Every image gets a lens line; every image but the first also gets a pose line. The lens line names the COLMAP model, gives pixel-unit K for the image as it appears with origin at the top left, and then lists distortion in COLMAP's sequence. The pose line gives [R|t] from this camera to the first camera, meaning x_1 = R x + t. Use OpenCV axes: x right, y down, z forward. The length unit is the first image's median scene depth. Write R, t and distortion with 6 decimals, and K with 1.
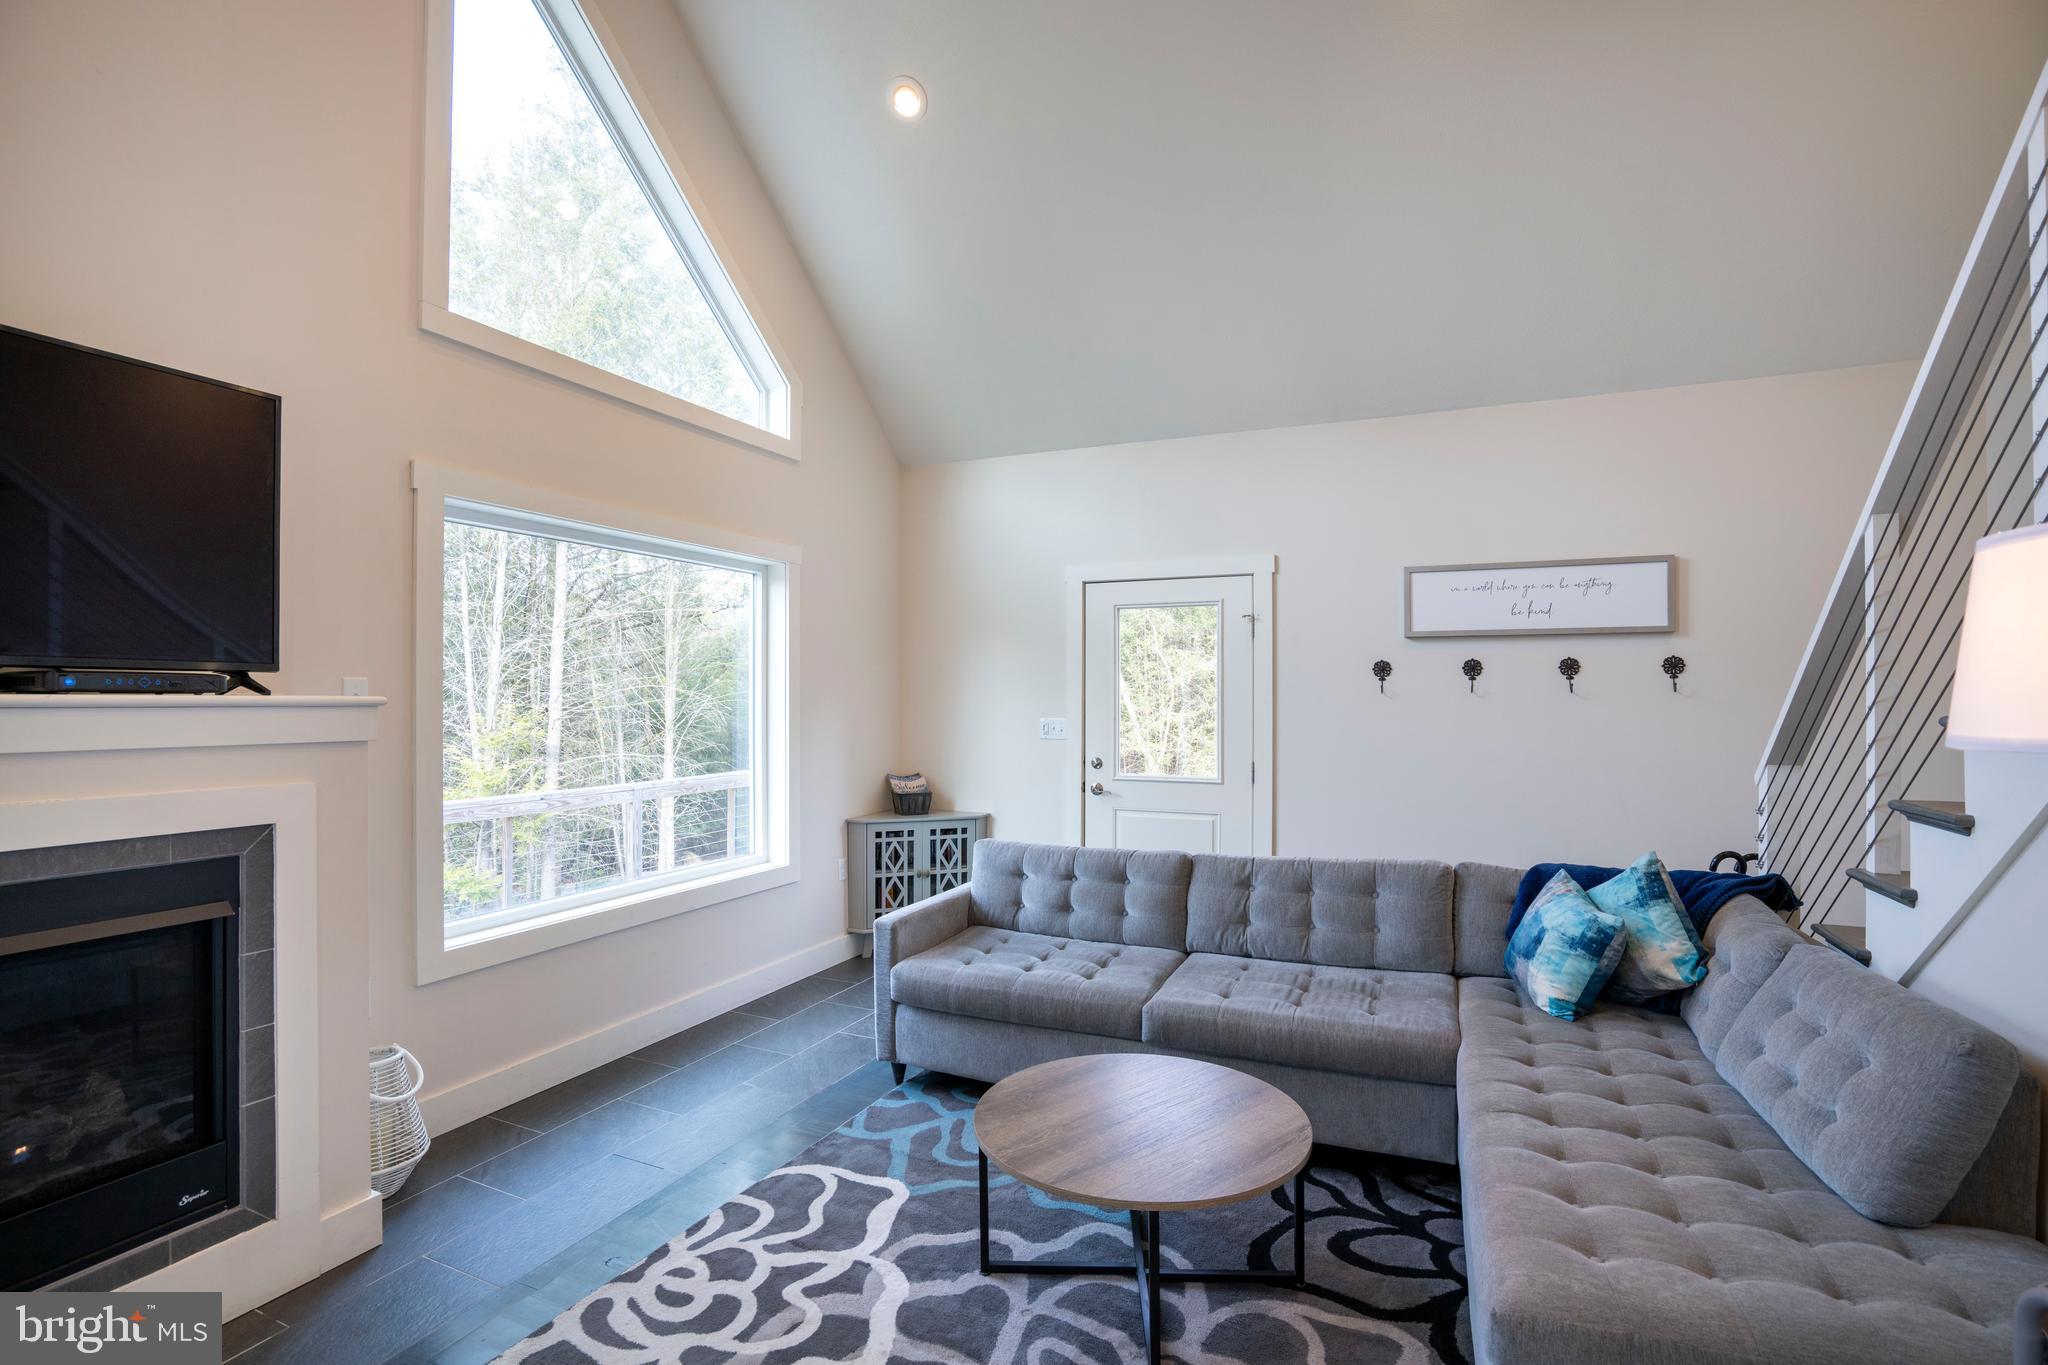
lens RADIAL K [[946.1, 0, 1018.2], [0, 946.1, 691.2], [0, 0, 1]] dist [-0.066225, 0.028812]
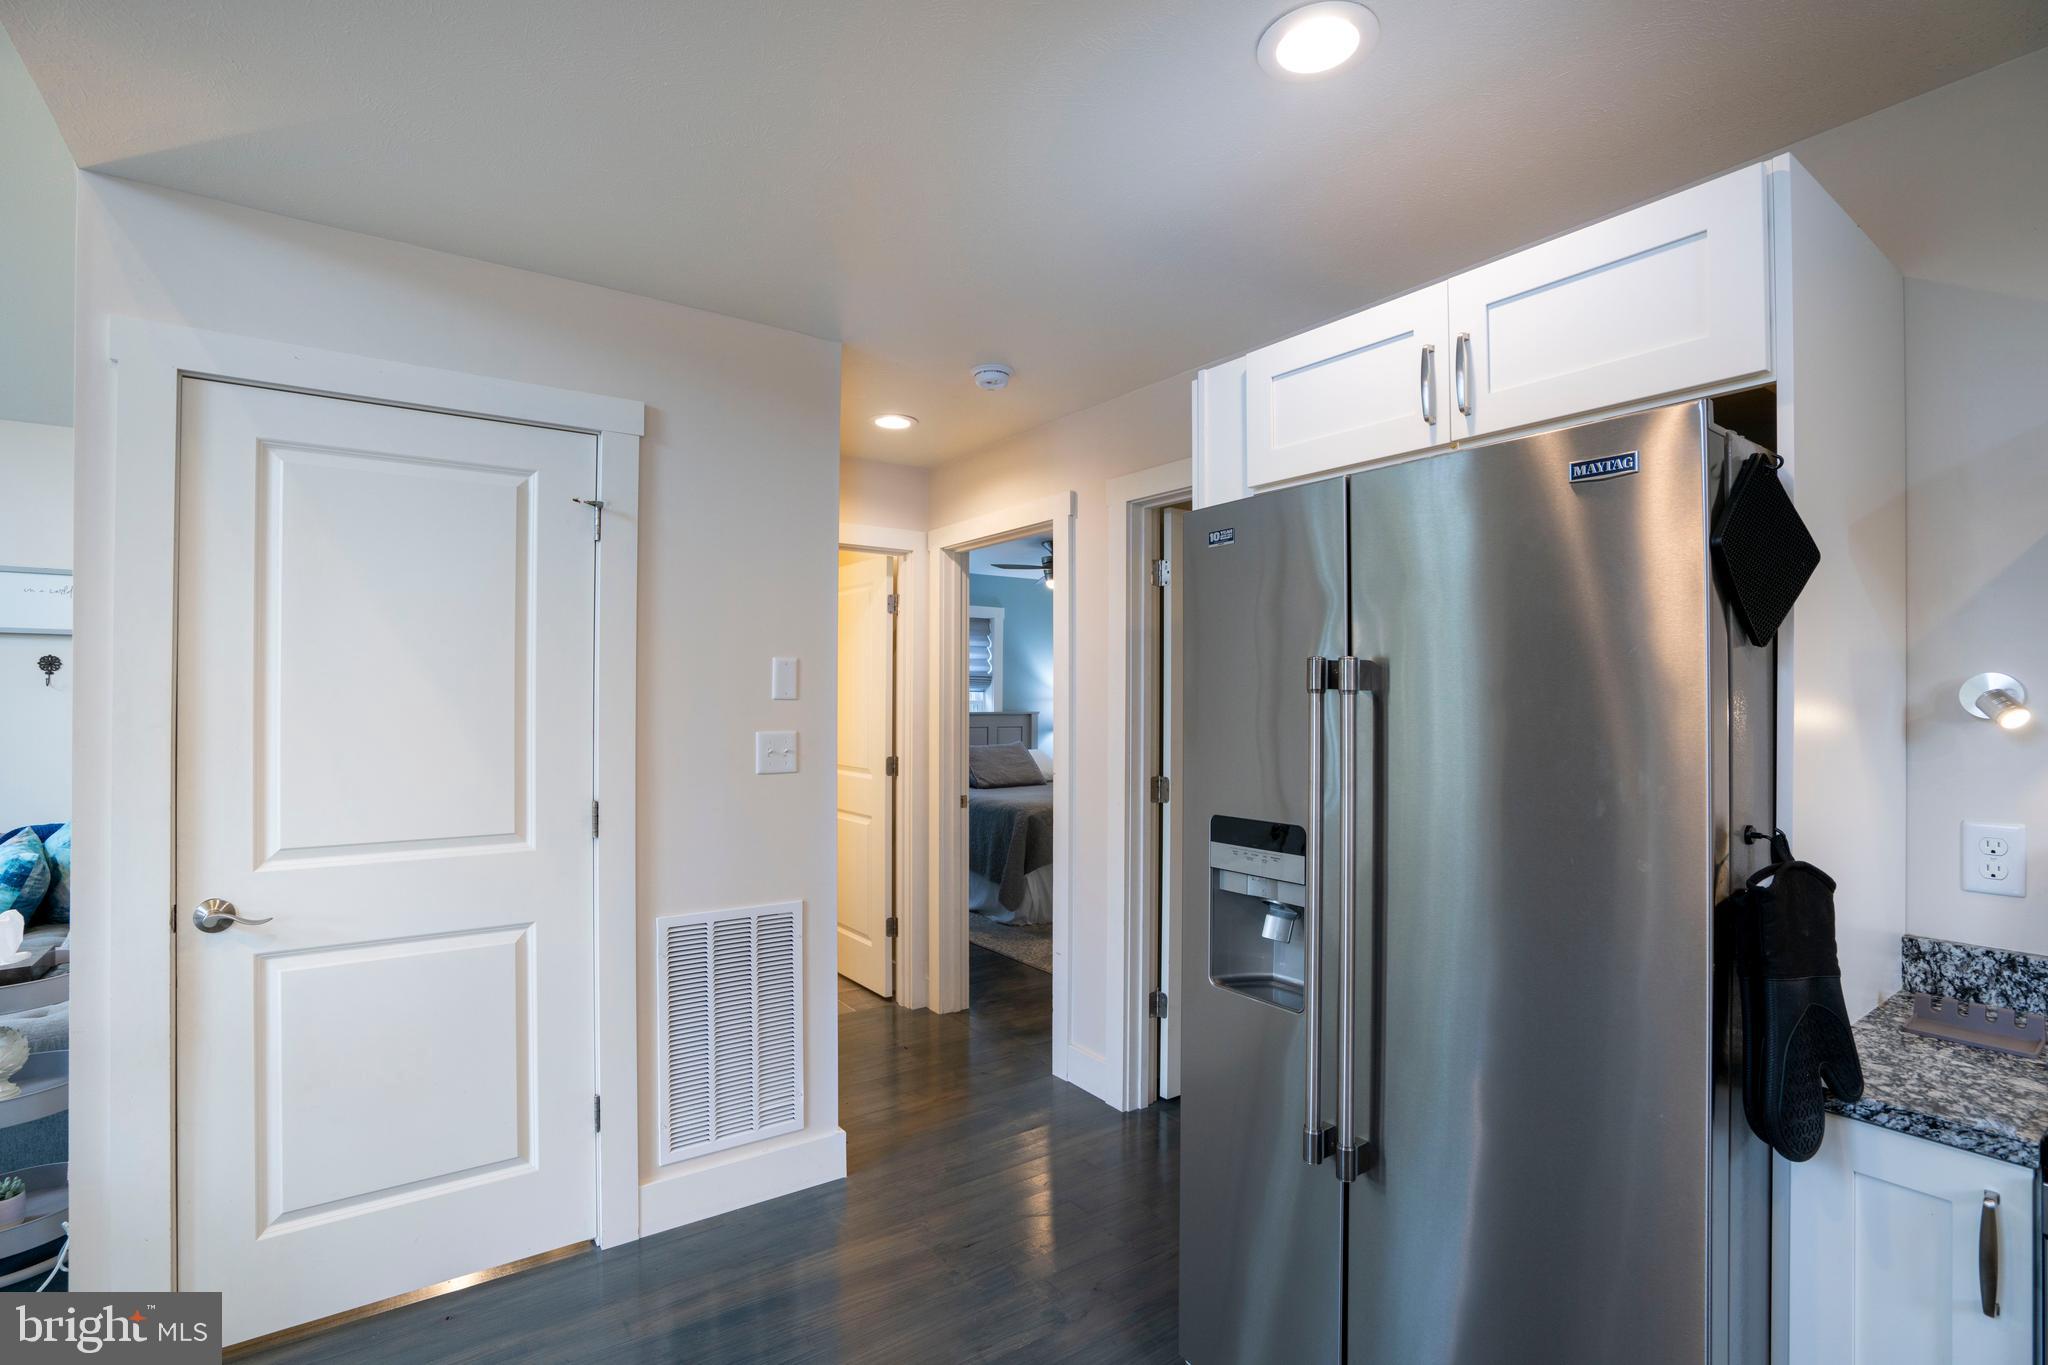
lens RADIAL K [[943.1, 0, 1019.2], [0, 943.1, 691.2], [0, 0, 1]] dist [-0.053510, 0.018727]
pose [[0.503575, 0.009010, 0.863905, 0.172351], [-0.007990, 0.999951, -0.005771, 0.005857], [-0.863915, -0.003996, 0.503623, -0.645323]]
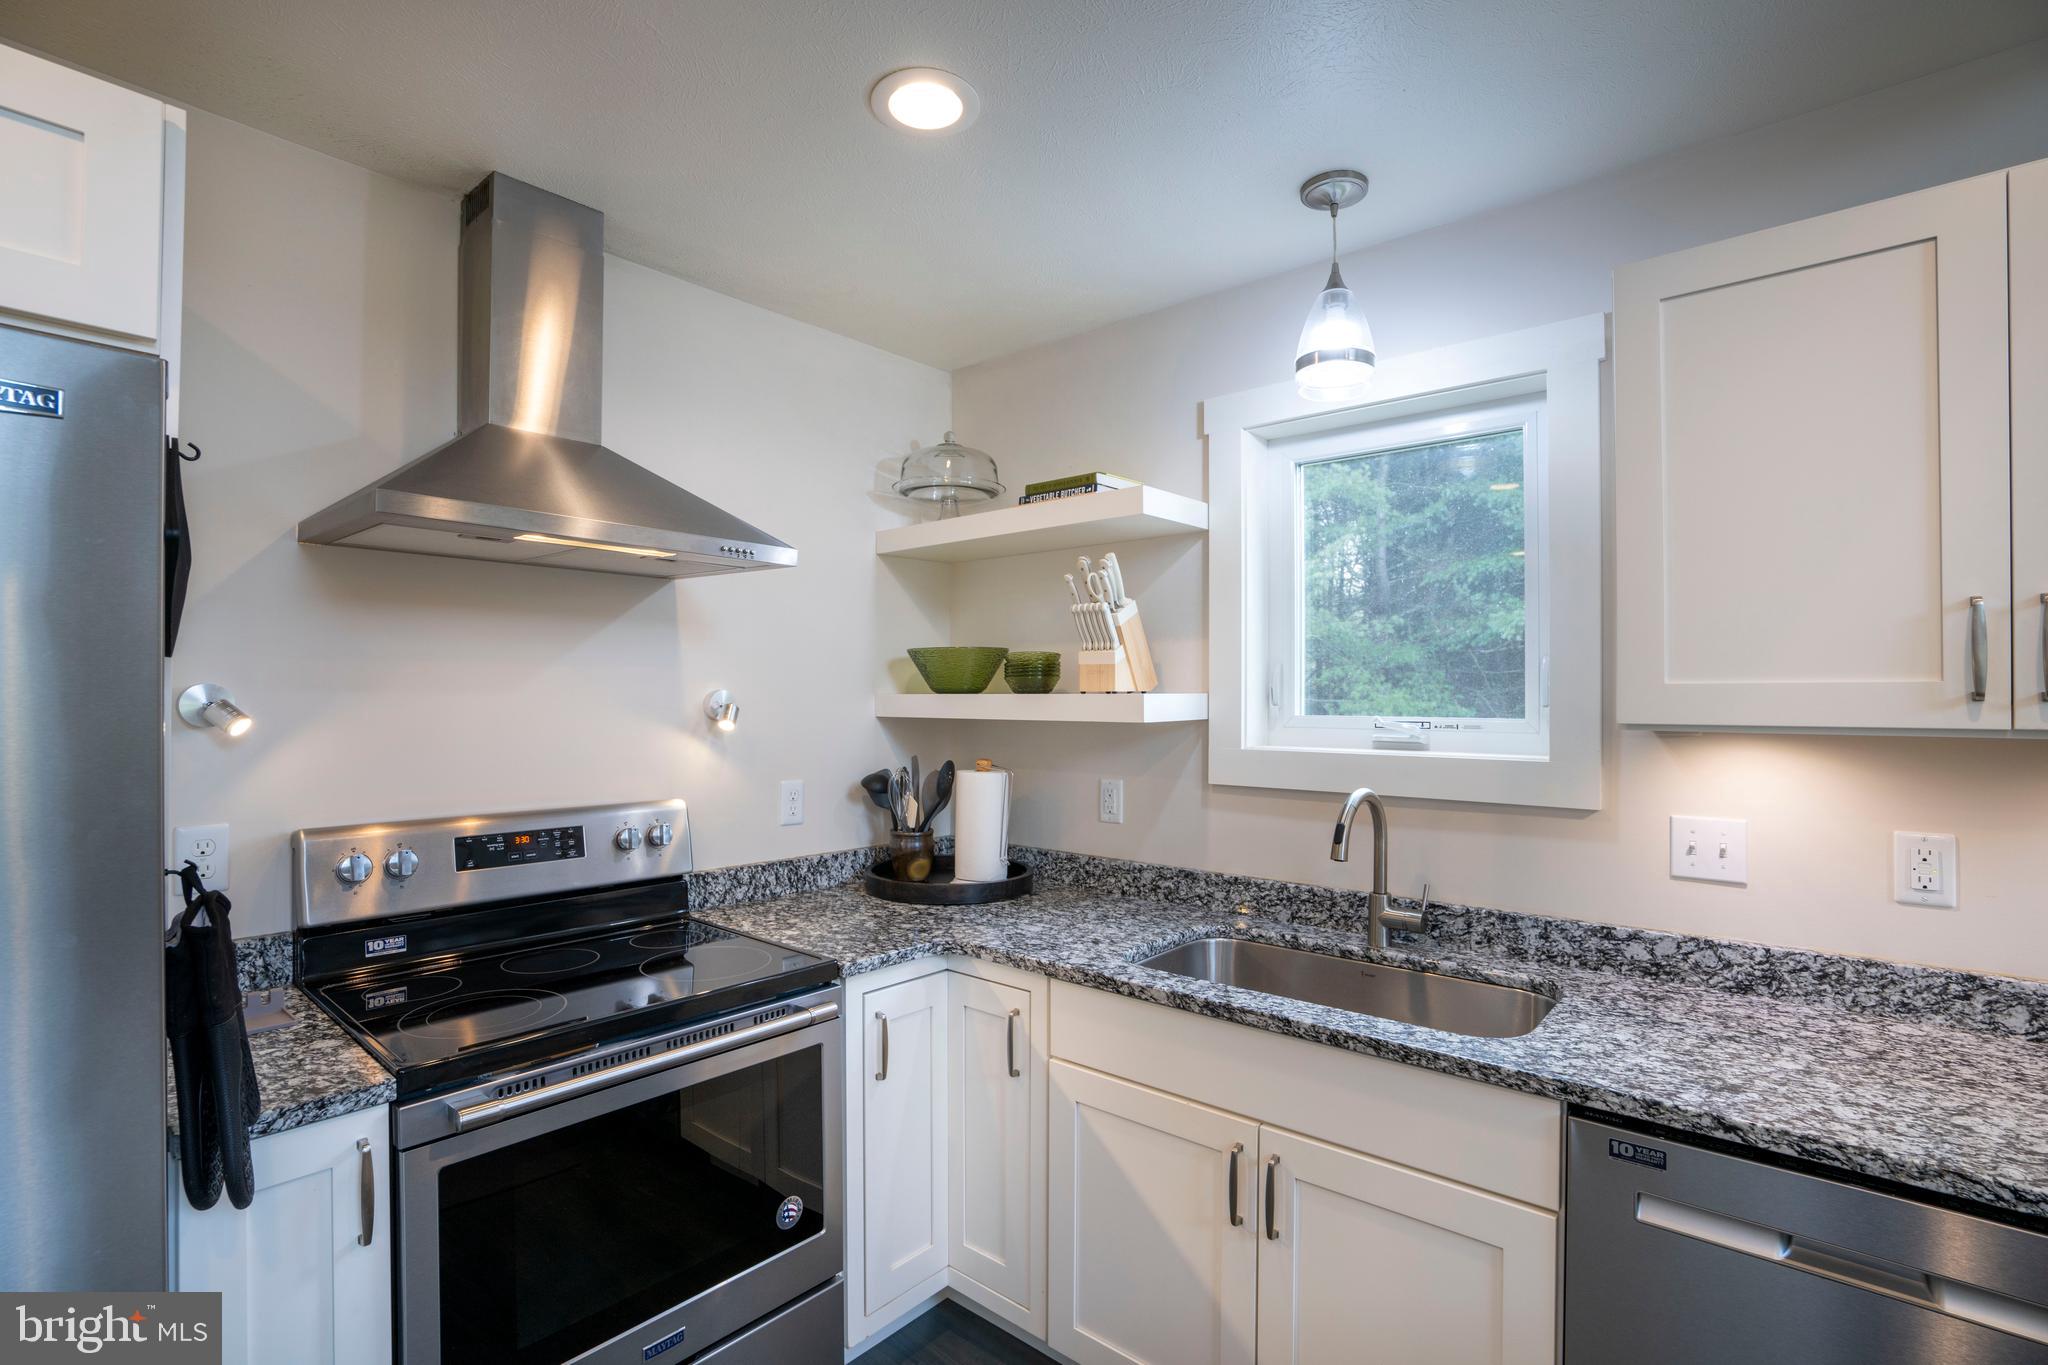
lens RADIAL K [[946.1, 0, 1018.2], [0, 946.1, 691.2], [0, 0, 1]] dist [-0.066225, 0.028812]
pose [[-0.958342, -0.001440, 0.285619, 0.253351], [-0.005833, 0.999877, -0.014531, -0.000424], [-0.285563, -0.015592, -0.958233, -0.508964]]
